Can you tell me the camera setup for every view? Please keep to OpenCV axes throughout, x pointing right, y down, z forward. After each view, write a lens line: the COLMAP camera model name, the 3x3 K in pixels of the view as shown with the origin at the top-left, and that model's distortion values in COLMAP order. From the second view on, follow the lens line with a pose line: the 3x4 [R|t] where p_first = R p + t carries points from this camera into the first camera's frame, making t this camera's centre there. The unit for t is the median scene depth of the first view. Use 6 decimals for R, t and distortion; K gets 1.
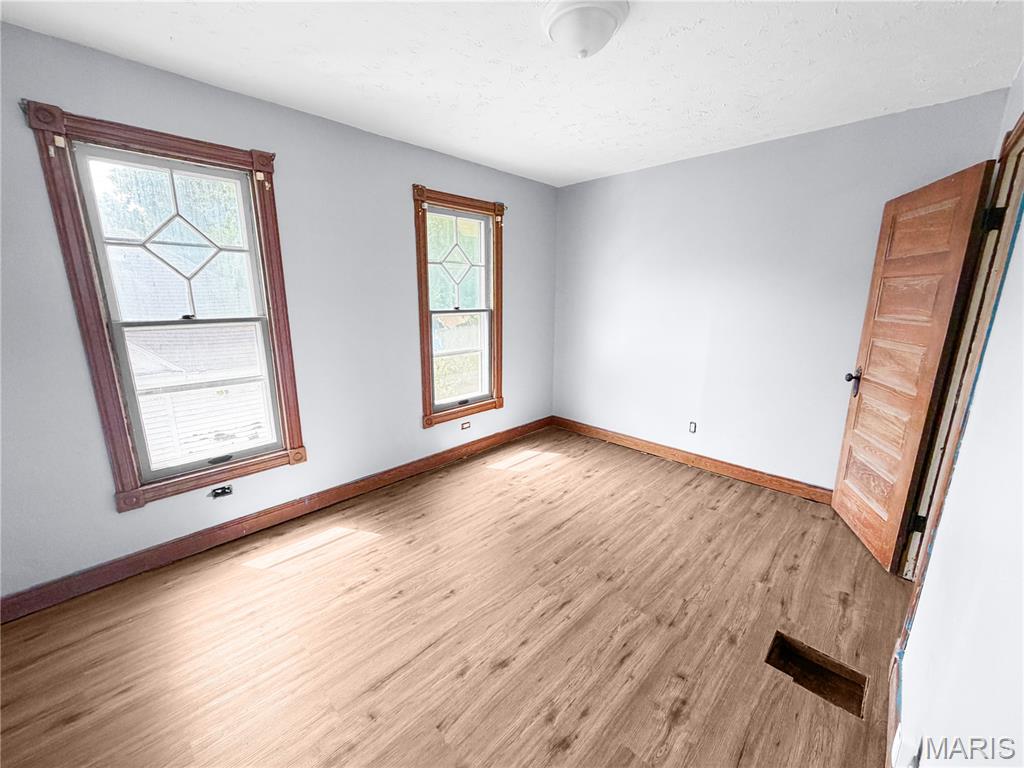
lens RADIAL K [[408.7, 0, 507.8], [0, 408.7, 384.2], [0, 0, 1]] dist [0.000146, 0.000160]
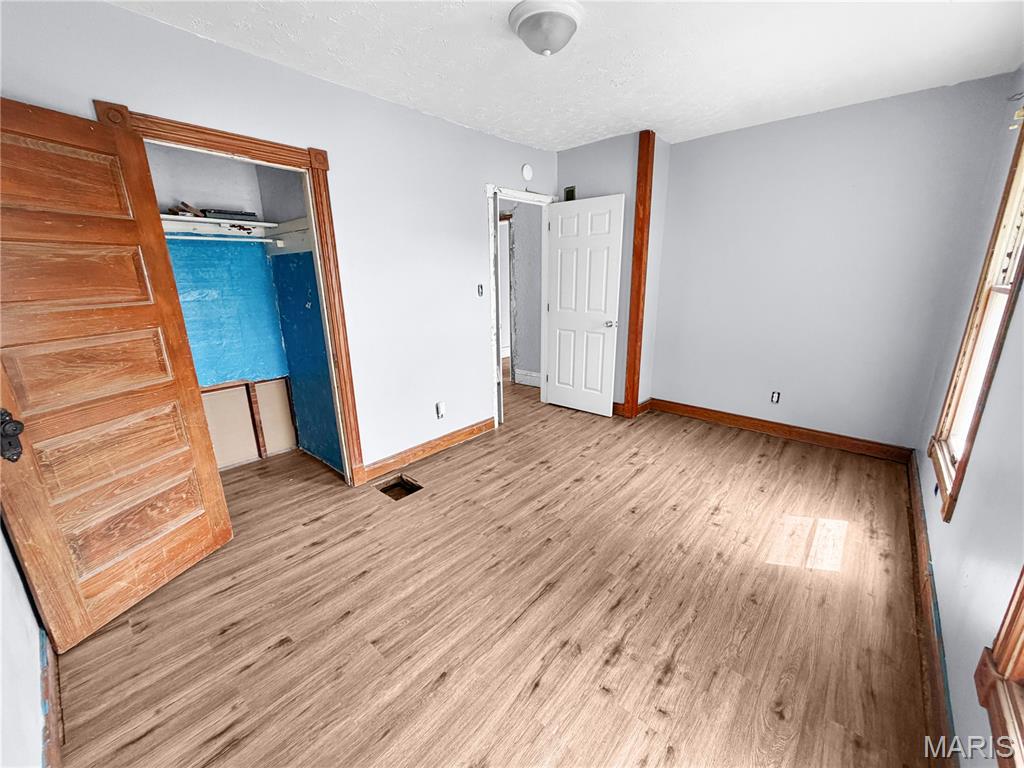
lens RADIAL K [[408.7, 0, 507.8], [0, 408.7, 384.2], [0, 0, 1]] dist [0.000146, 0.000160]
pose [[-0.998859, 0.025502, -0.040381, 0.260206], [0.003550, 0.882811, 0.469714, -0.376269], [0.047628, 0.469035, -0.881894, 1.766348]]
